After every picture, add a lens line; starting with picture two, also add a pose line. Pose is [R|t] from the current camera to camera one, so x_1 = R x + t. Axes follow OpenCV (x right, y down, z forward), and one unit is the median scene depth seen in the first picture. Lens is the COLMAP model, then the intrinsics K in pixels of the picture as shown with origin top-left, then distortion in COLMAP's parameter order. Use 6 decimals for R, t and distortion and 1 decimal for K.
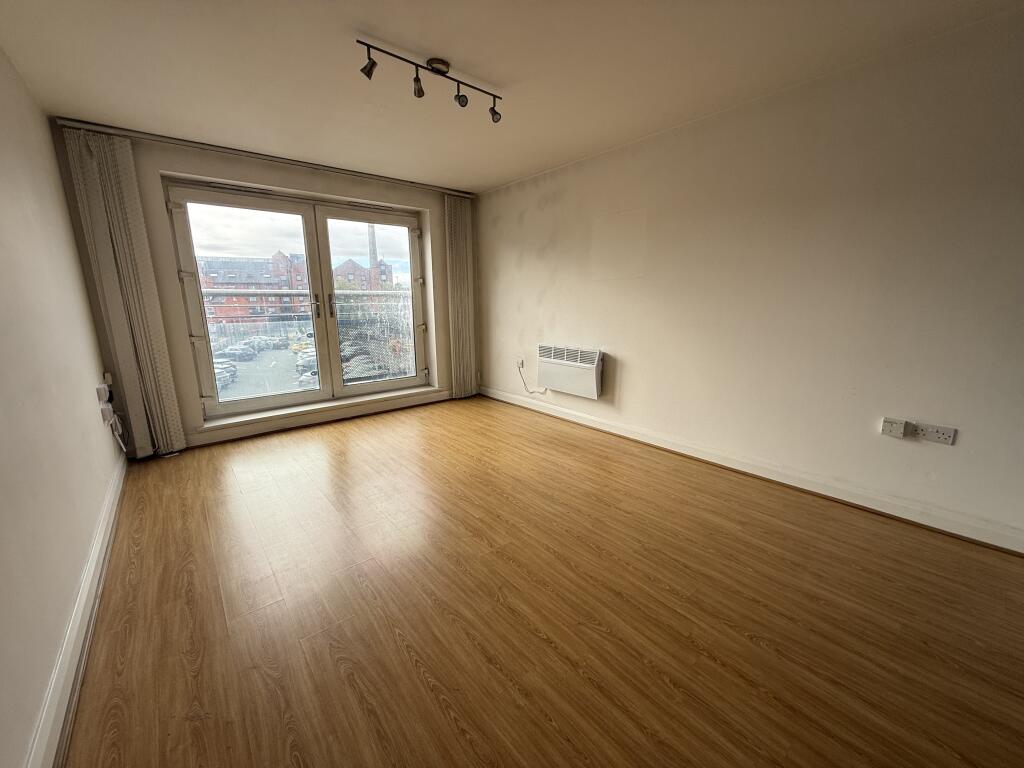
lens RADIAL K [[405.8, 0, 509.3], [0, 405.8, 384.9], [0, 0, 1]] dist [-0.001612, -0.000268]
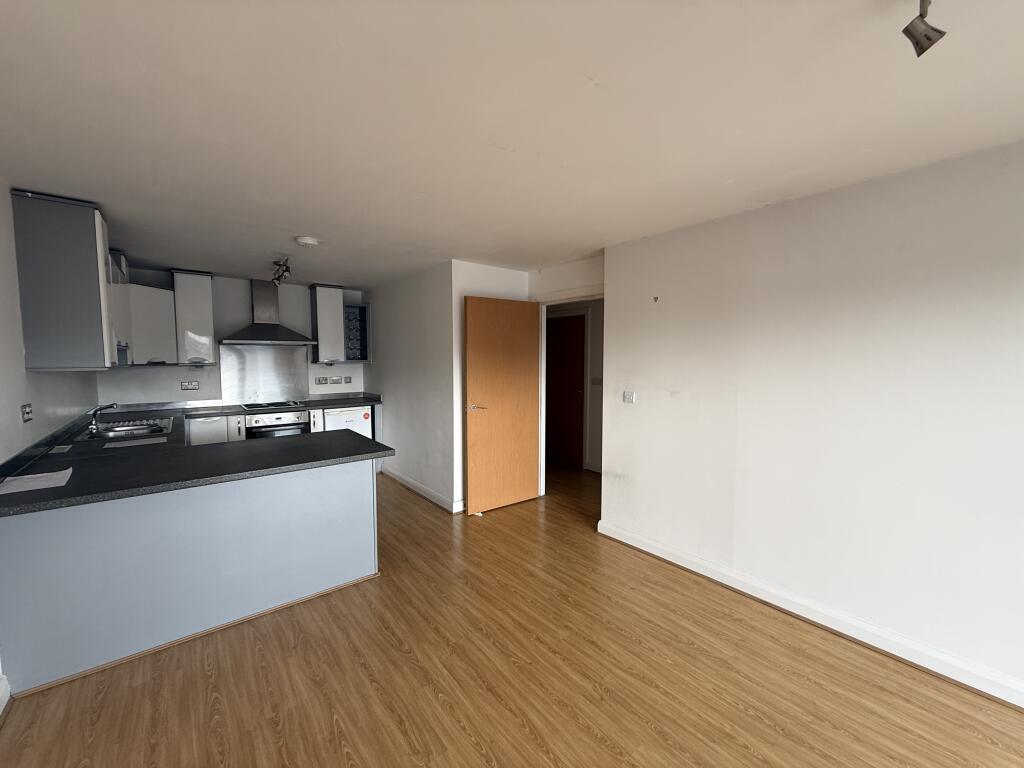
lens RADIAL K [[405.8, 0, 507.3], [0, 405.8, 387.2], [0, 0, 1]] dist [-0.001612, -0.000268]
pose [[-0.999829, 0.007835, 0.016756, 0.140435], [0.012208, 0.960050, 0.279563, -0.393197], [-0.013896, 0.279720, -0.959981, 1.278756]]
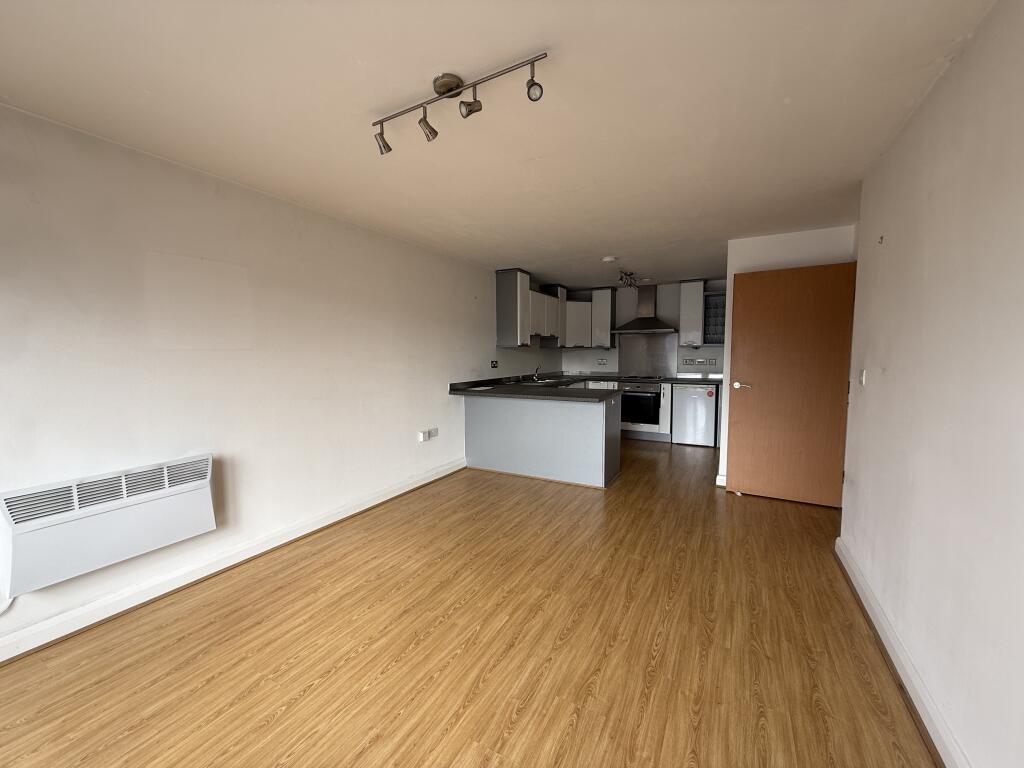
lens RADIAL K [[405.8, 0, 511.5], [0, 405.8, 387.2], [0, 0, 1]] dist [-0.001612, -0.000268]
pose [[-0.367933, -0.065666, 0.927531, -0.838202], [0.202588, 0.967880, 0.148885, -0.282510], [-0.907515, 0.242686, -0.342812, 1.127928]]
